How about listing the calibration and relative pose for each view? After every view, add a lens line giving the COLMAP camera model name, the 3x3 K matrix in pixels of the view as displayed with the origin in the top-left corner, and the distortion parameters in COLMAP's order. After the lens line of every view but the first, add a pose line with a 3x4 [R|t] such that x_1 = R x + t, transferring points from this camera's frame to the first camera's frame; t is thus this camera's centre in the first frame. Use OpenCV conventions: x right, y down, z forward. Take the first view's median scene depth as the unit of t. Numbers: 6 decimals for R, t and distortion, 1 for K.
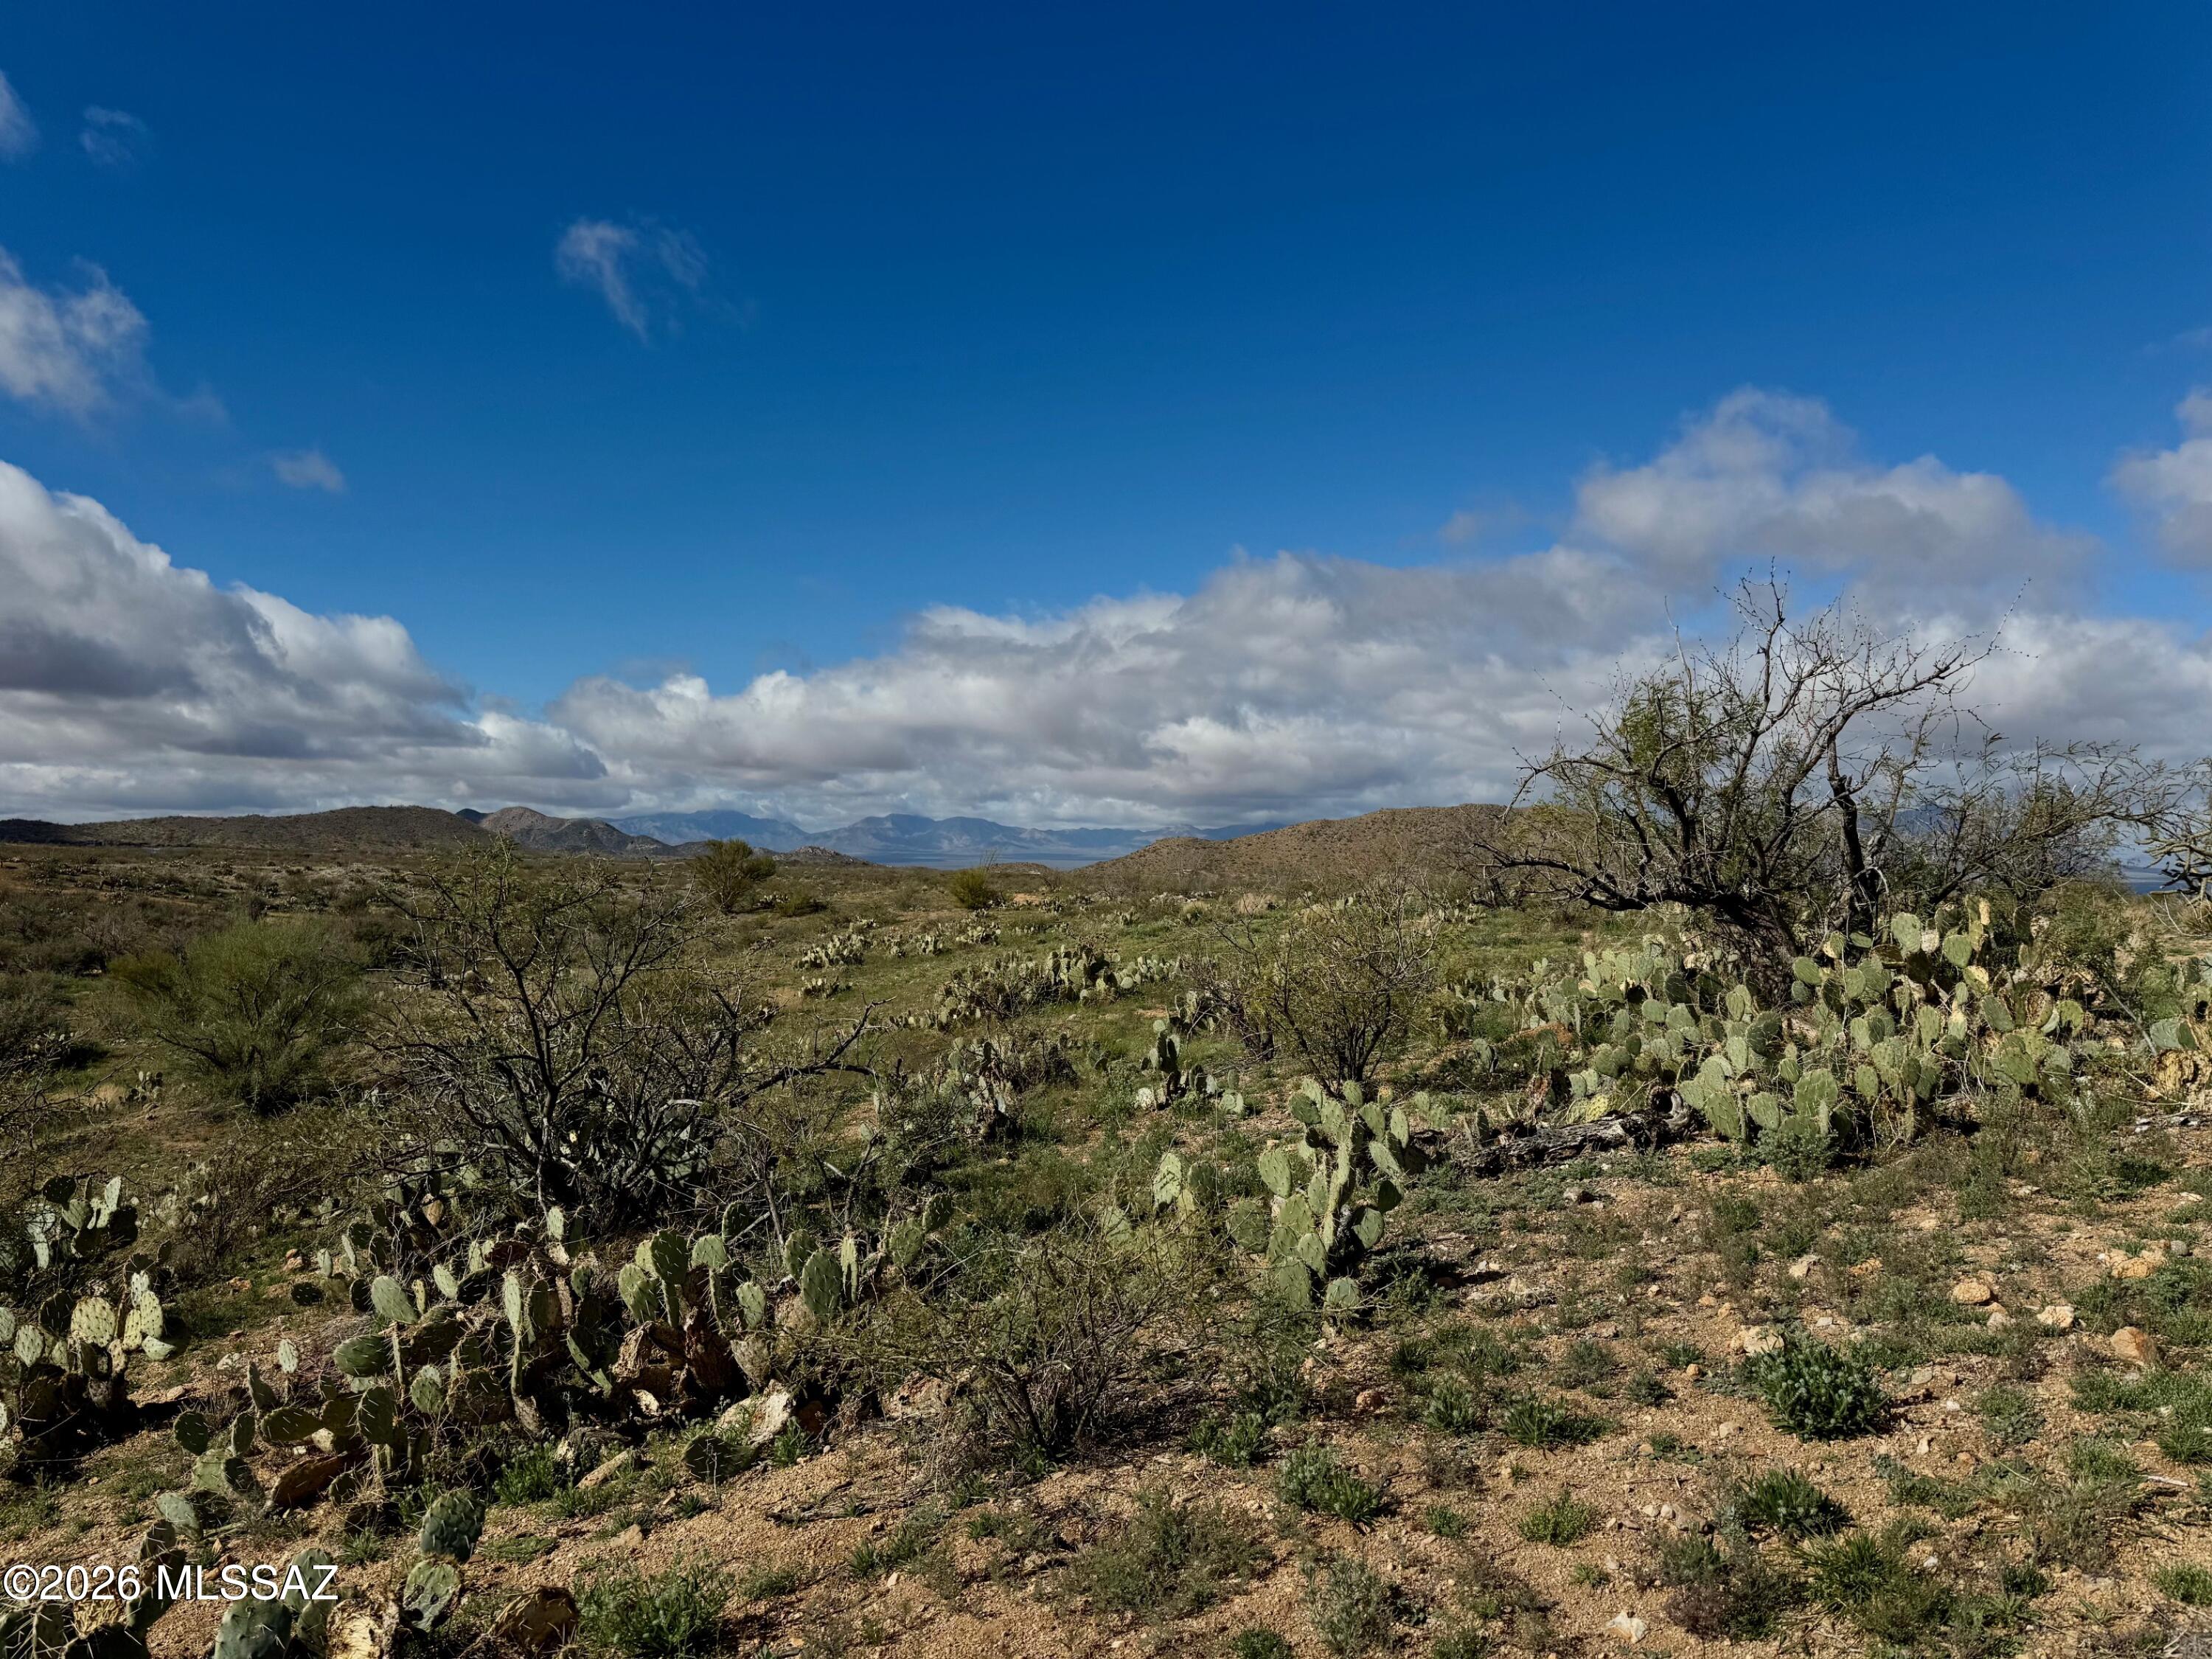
lens RADIAL K [[1546.4, 0, 1111.6], [0, 1546.4, 844.7], [0, 0, 1]] dist [0.071947, -0.072708]
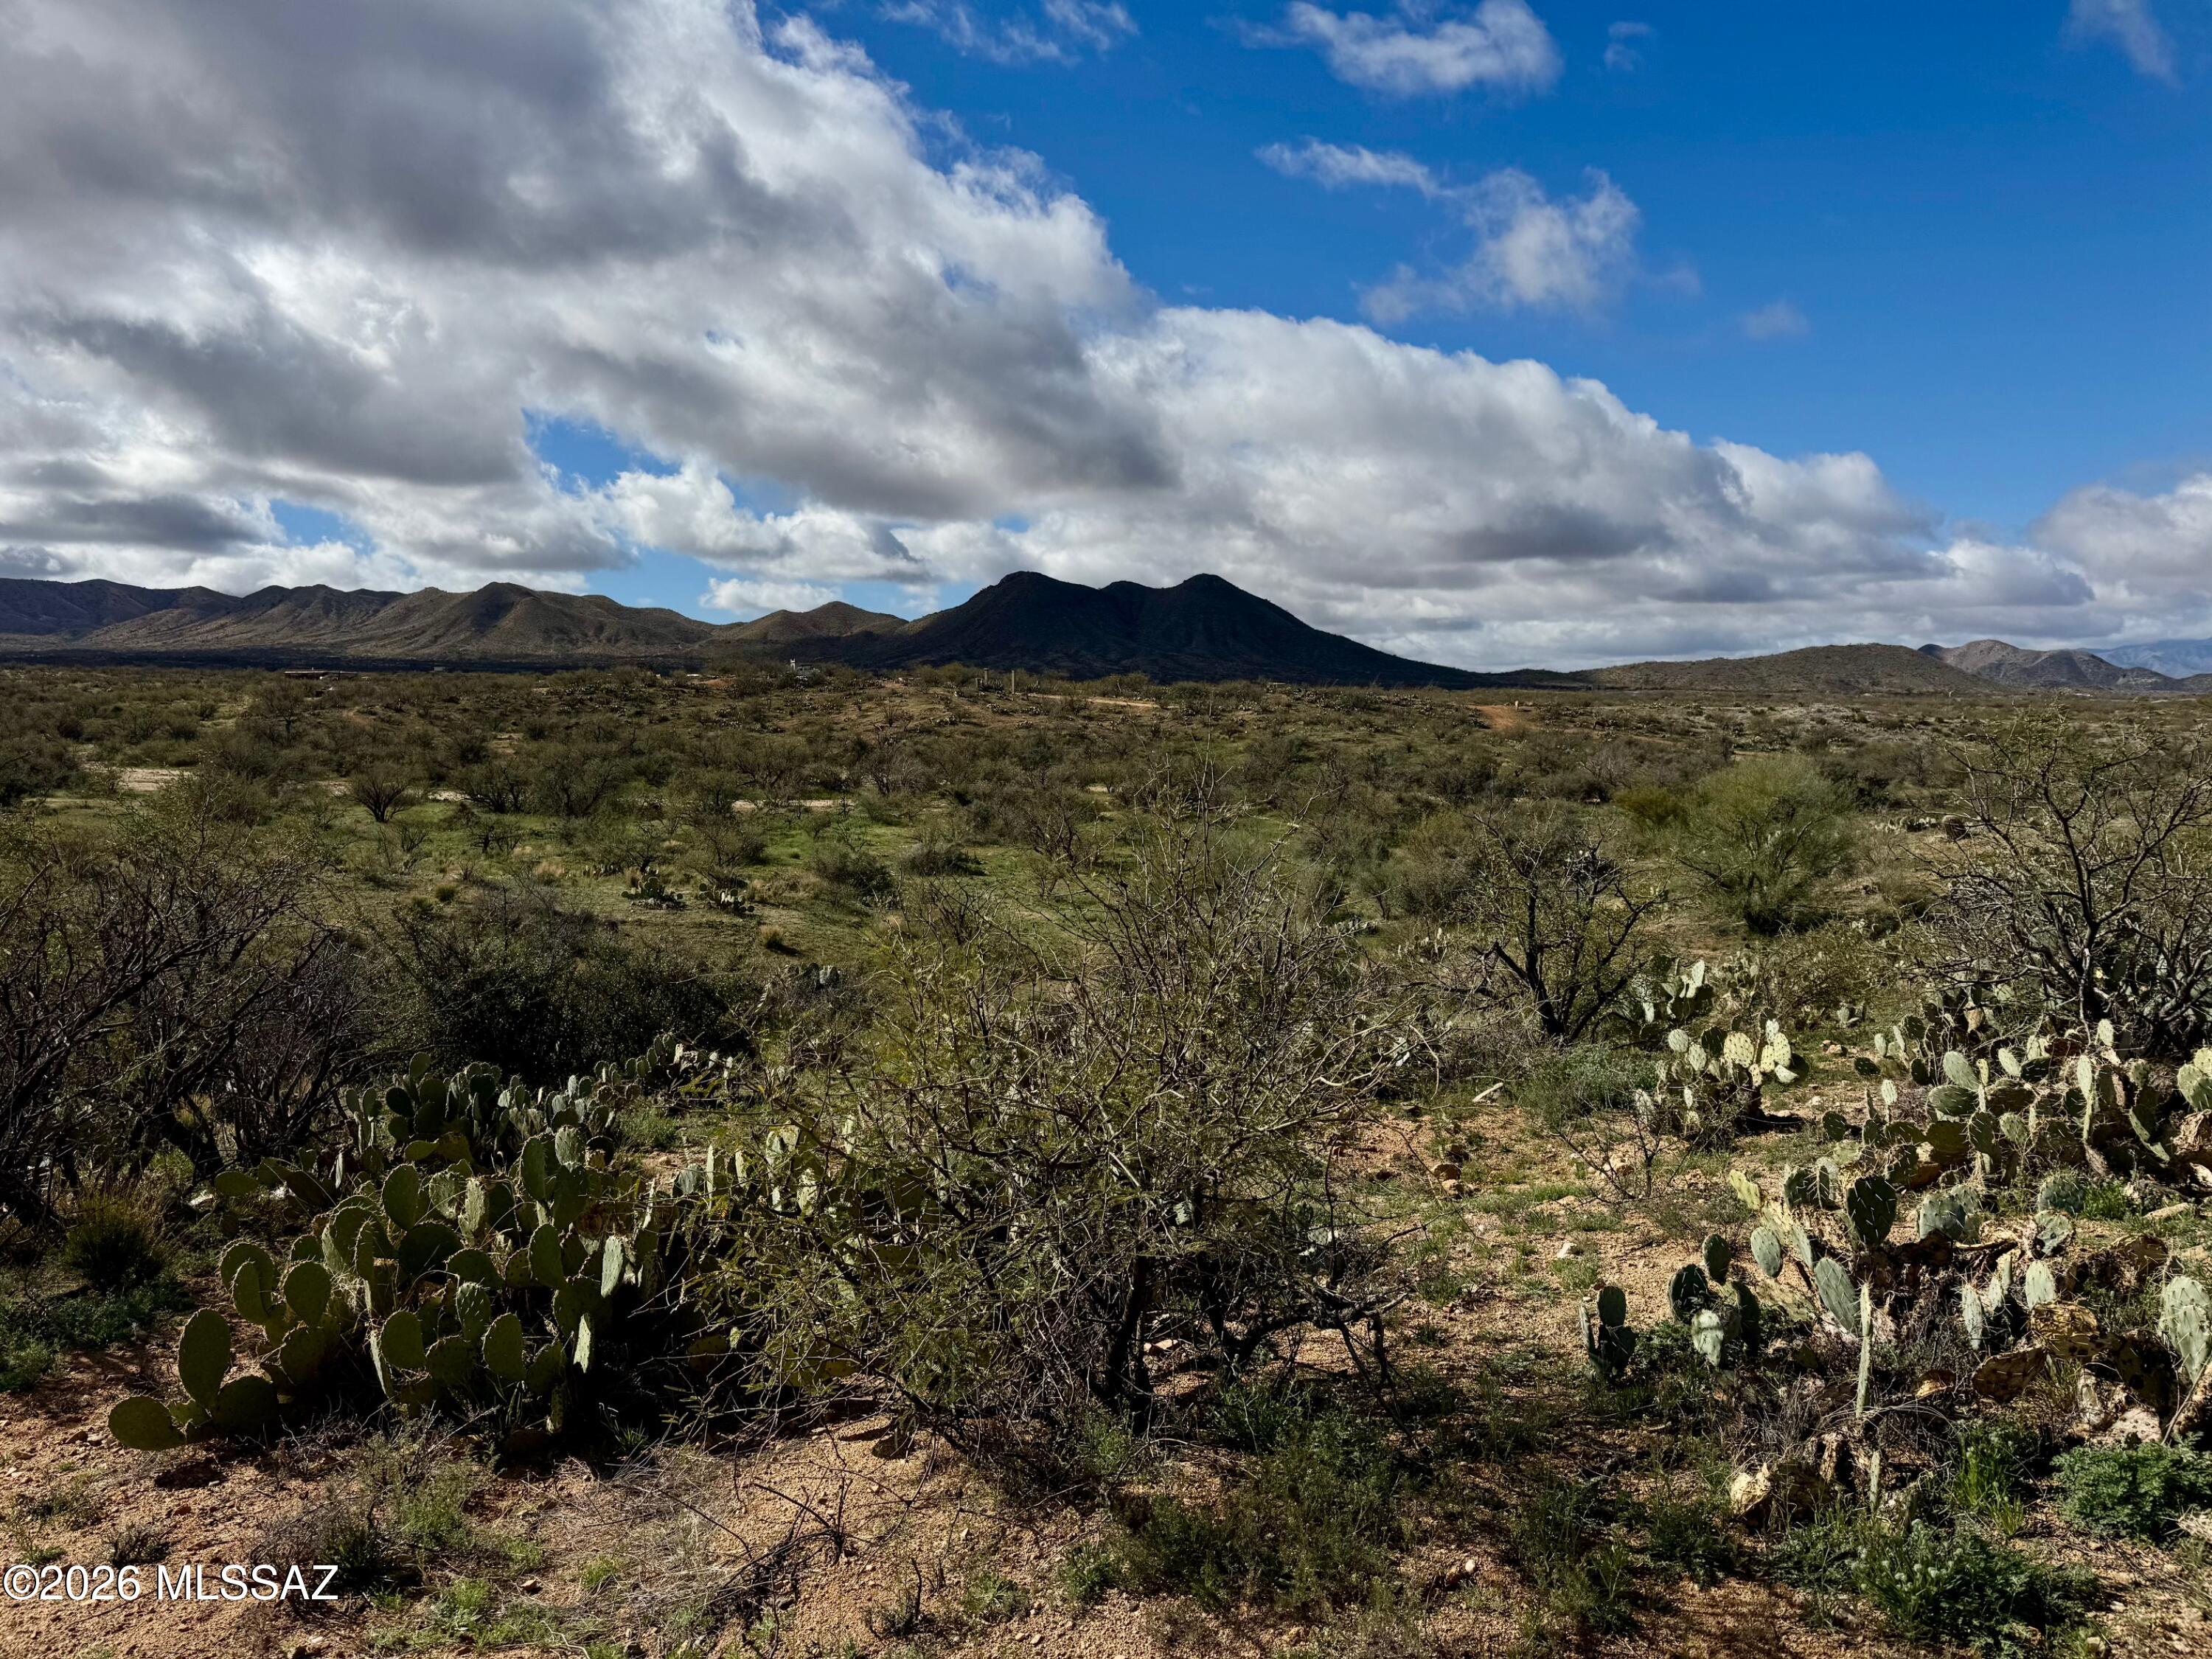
lens RADIAL K [[1546.4, 0, 1097.8], [0, 1546.4, 834.7], [0, 0, 1]] dist [0.071947, -0.072708]
pose [[0.641479, 0.056016, -0.765093, 0.032620], [0.017834, 0.995972, 0.087872, -0.015199], [0.766933, -0.070013, 0.637896, -0.181348]]
